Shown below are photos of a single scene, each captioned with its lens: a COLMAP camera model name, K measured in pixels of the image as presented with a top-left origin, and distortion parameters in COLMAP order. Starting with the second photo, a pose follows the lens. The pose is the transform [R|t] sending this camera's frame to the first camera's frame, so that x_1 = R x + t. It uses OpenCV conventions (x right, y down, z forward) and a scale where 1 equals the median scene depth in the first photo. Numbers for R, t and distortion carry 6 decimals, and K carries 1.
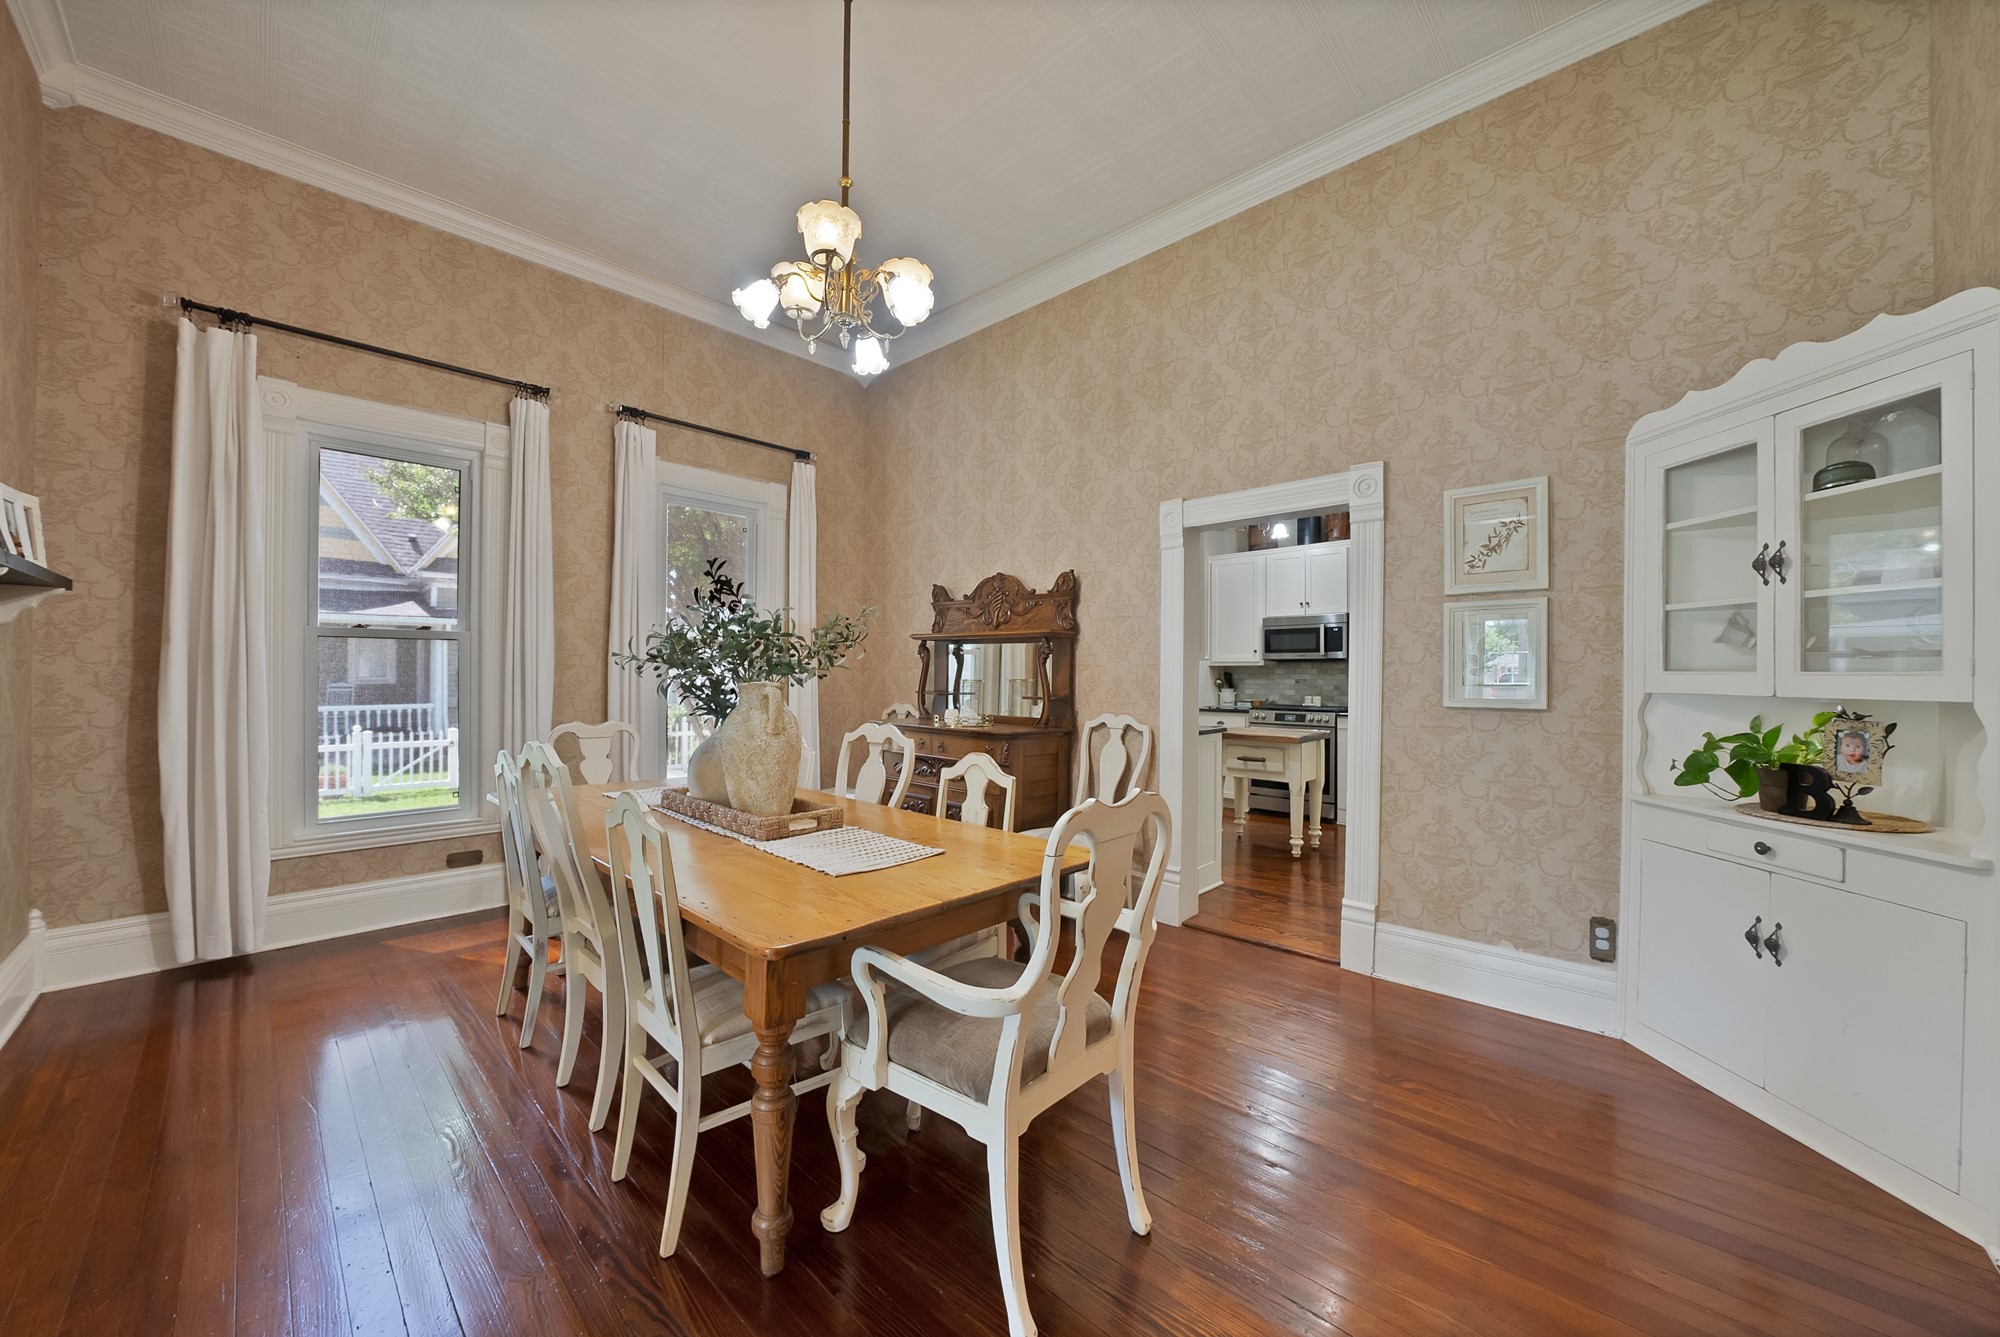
lens RADIAL K [[720.8, 0, 1000.7], [0, 720.8, 674.9], [0, 0, 1]] dist [-0.026762, 0.003181]
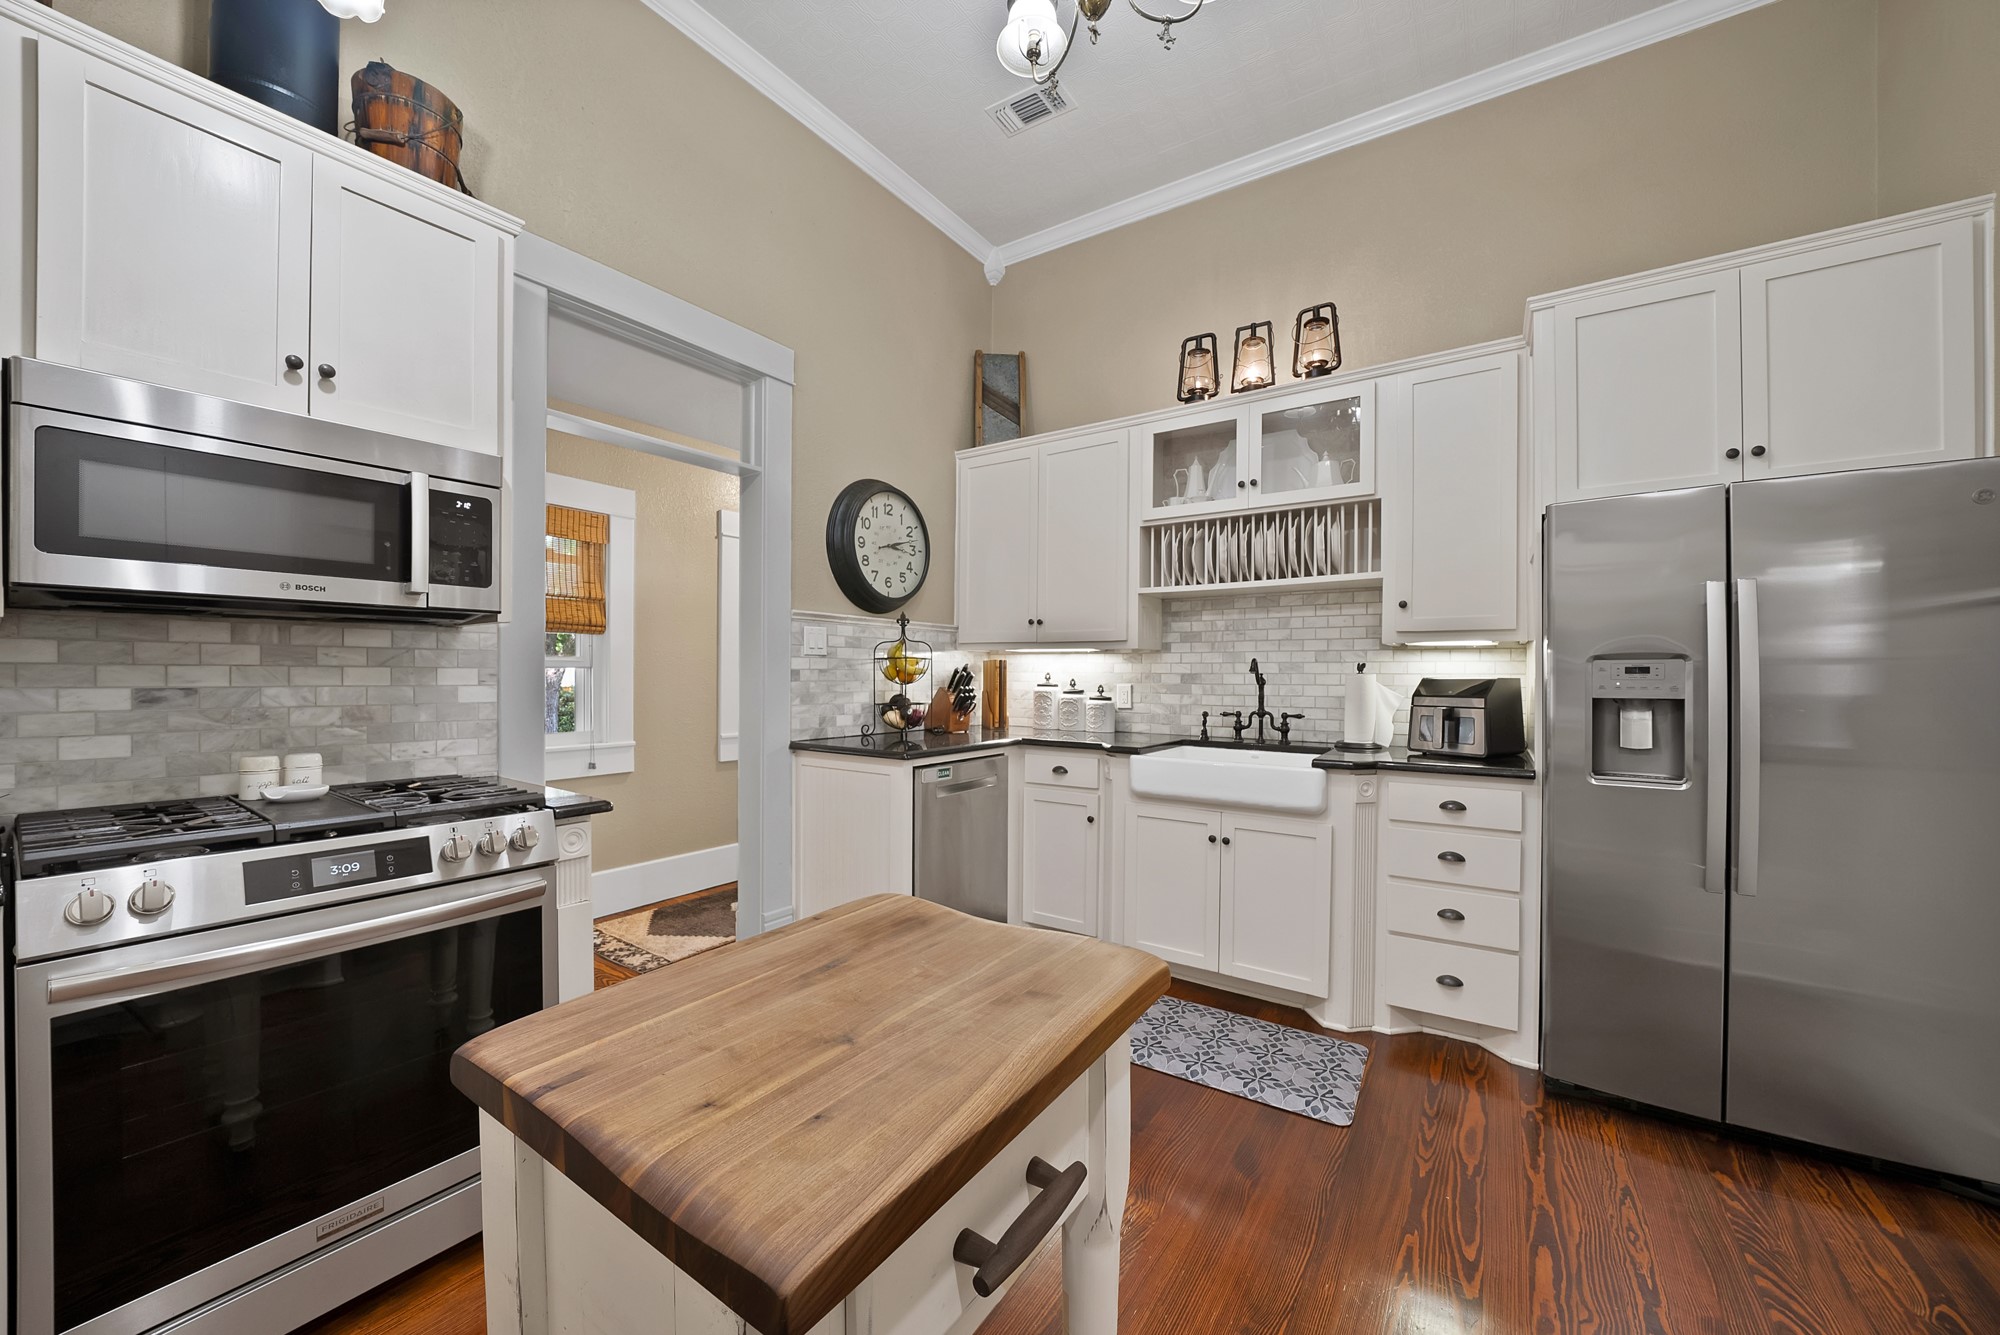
lens RADIAL K [[720.8, 0, 990.2], [0, 720.8, 680.0], [0, 0, 1]] dist [-0.026762, 0.003181]
pose [[-0.156824, -0.011297, 0.987562, 0.154692], [-0.002553, 0.999936, 0.011033, 0.000270], [-0.987623, -0.000791, -0.156843, 0.795384]]
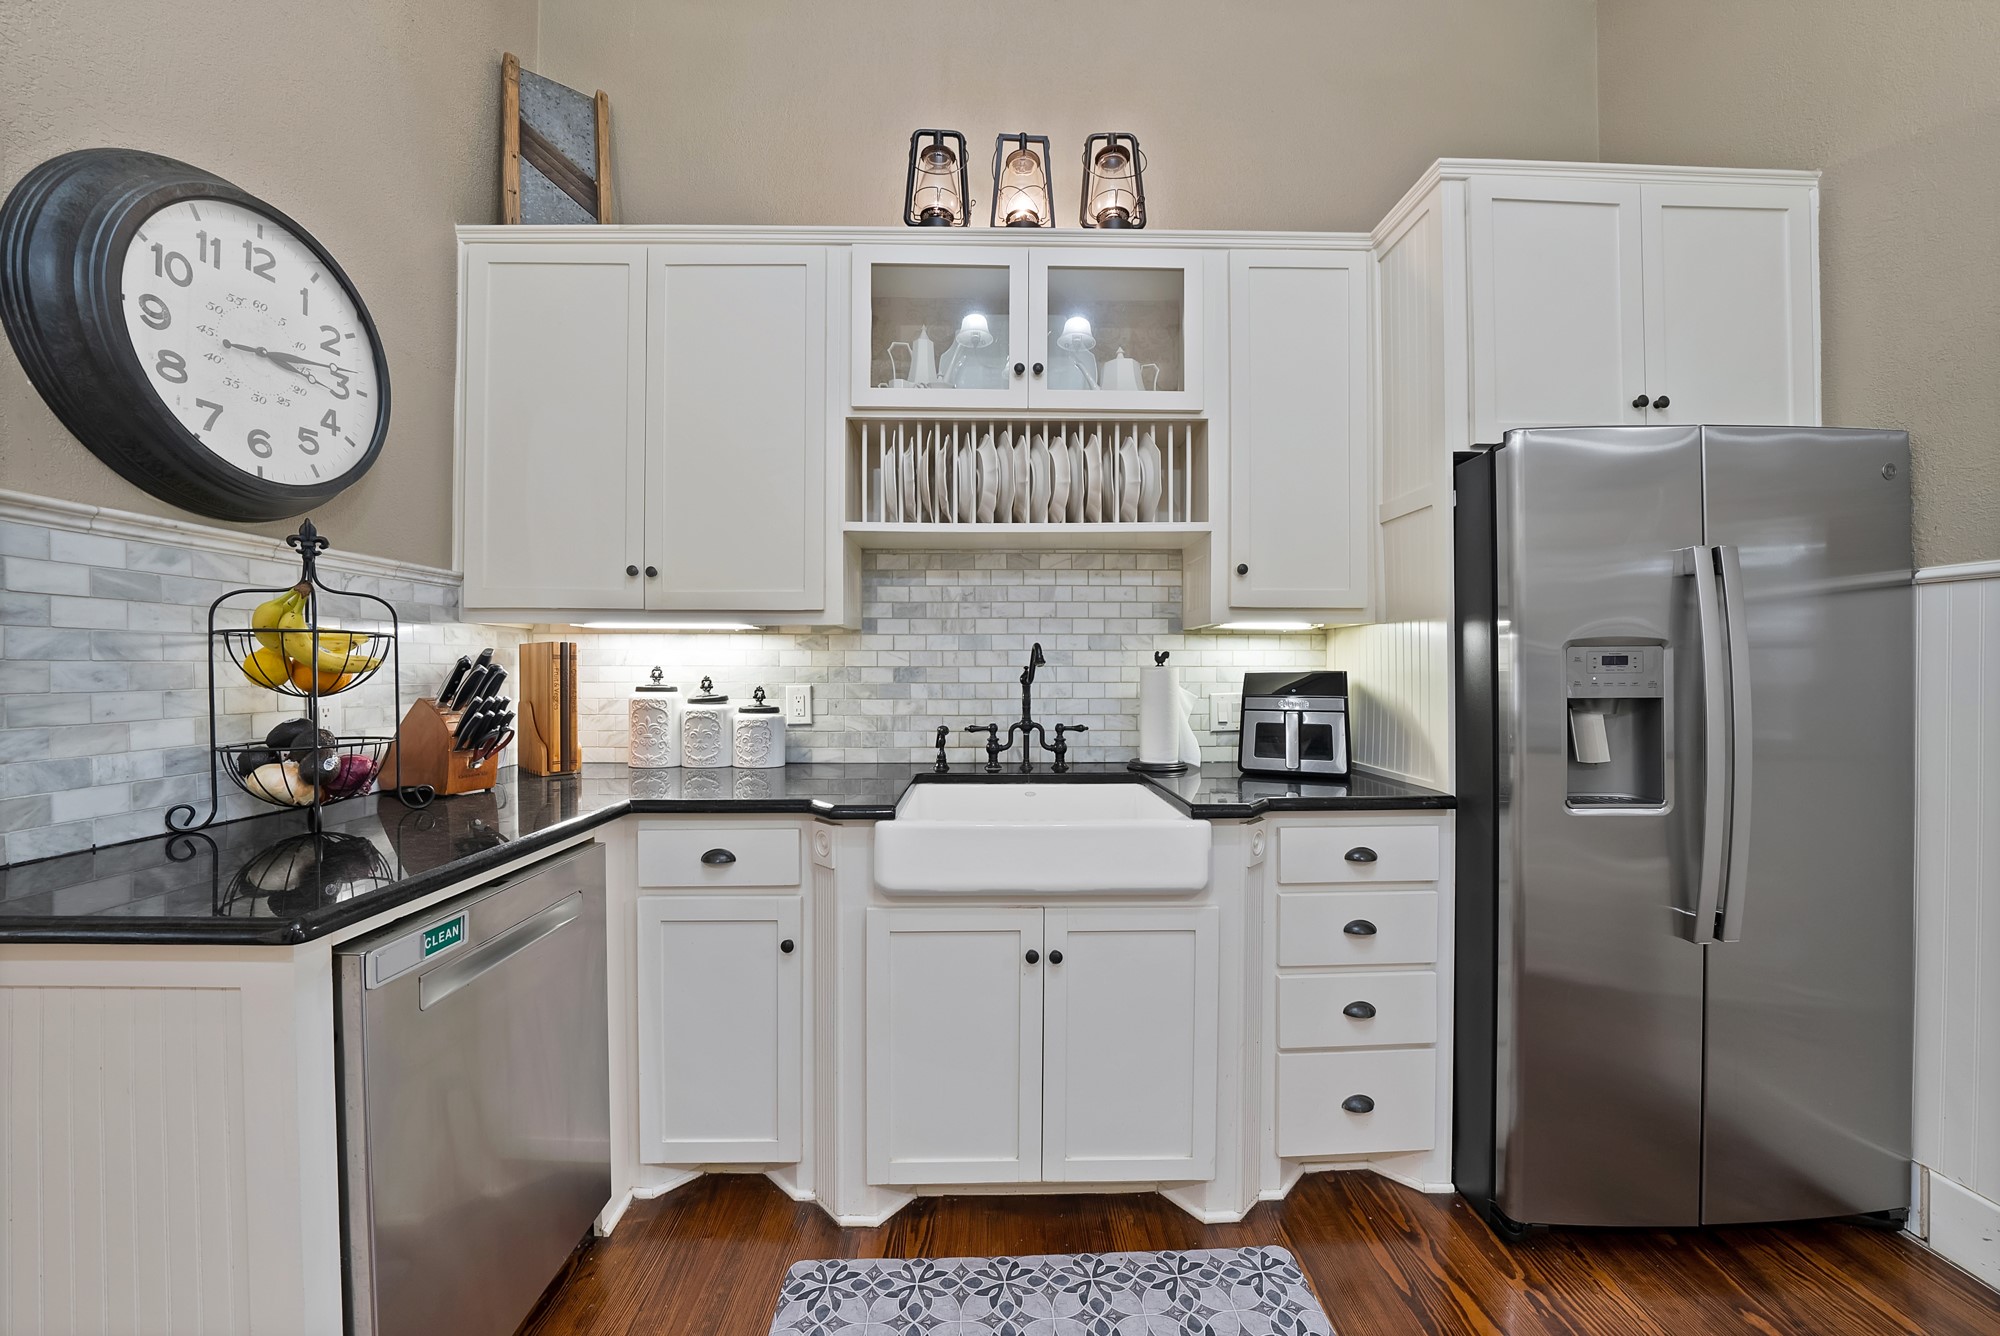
lens RADIAL K [[720.8, 0, 988.9], [0, 720.8, 674.7], [0, 0, 1]] dist [-0.026762, 0.003181]
pose [[-0.698074, -0.008837, 0.715971, 0.383286], [0.000633, 0.999916, 0.012959, 0.000272], [-0.716026, 0.009499, -0.698009, 0.777949]]
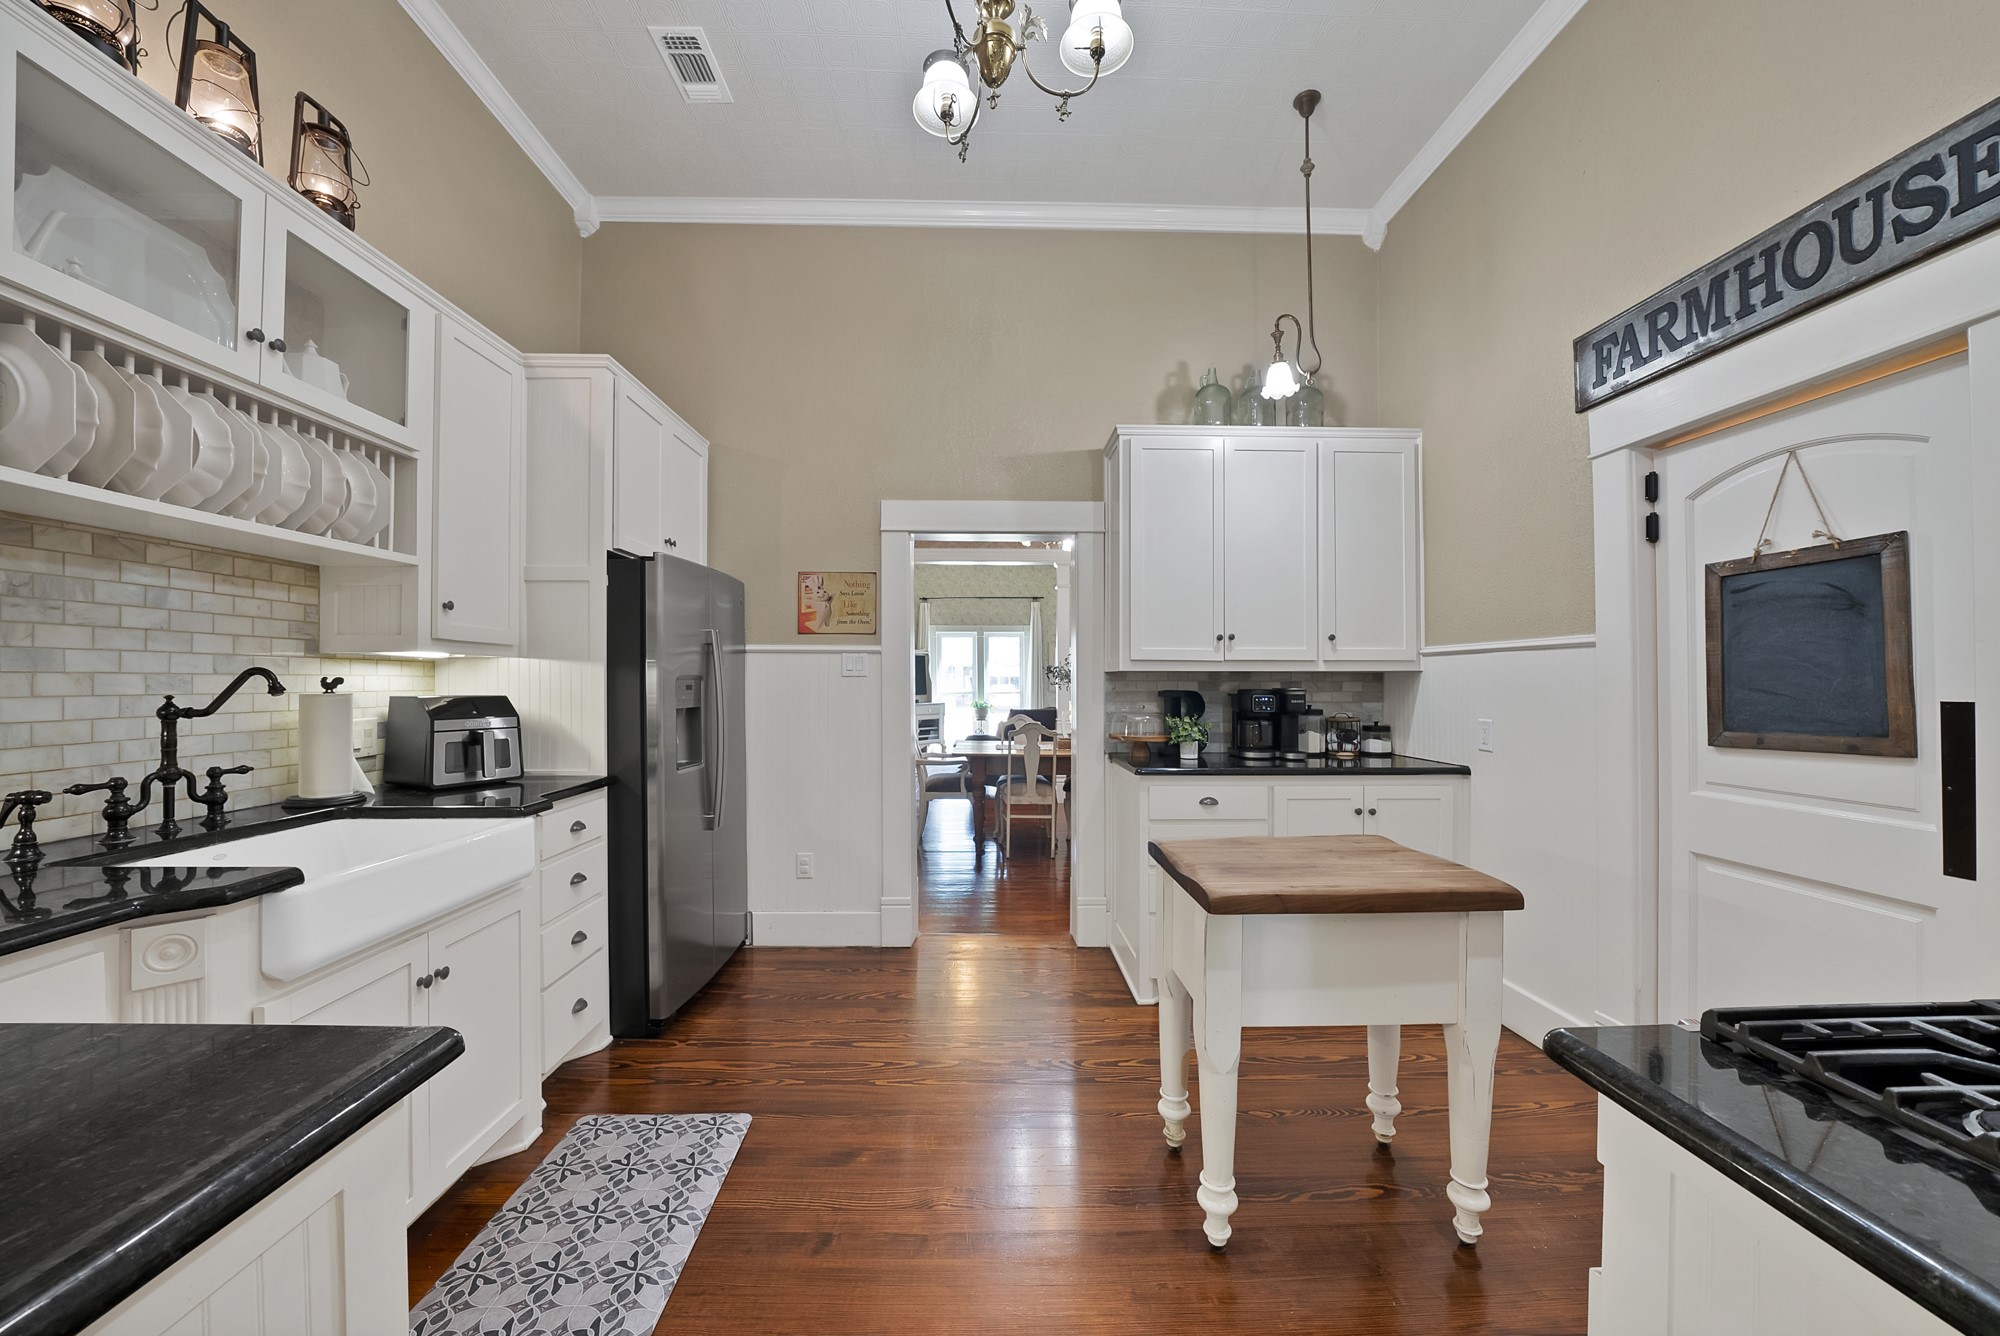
lens RADIAL K [[720.8, 0, 1009.0], [0, 720.8, 677.8], [0, 0, 1]] dist [-0.026762, 0.003181]
pose [[-0.700184, -0.006507, -0.713932, 0.573910], [-0.003246, 0.999977, -0.005930, -0.004867], [0.713955, -0.001835, -0.700190, 0.908455]]
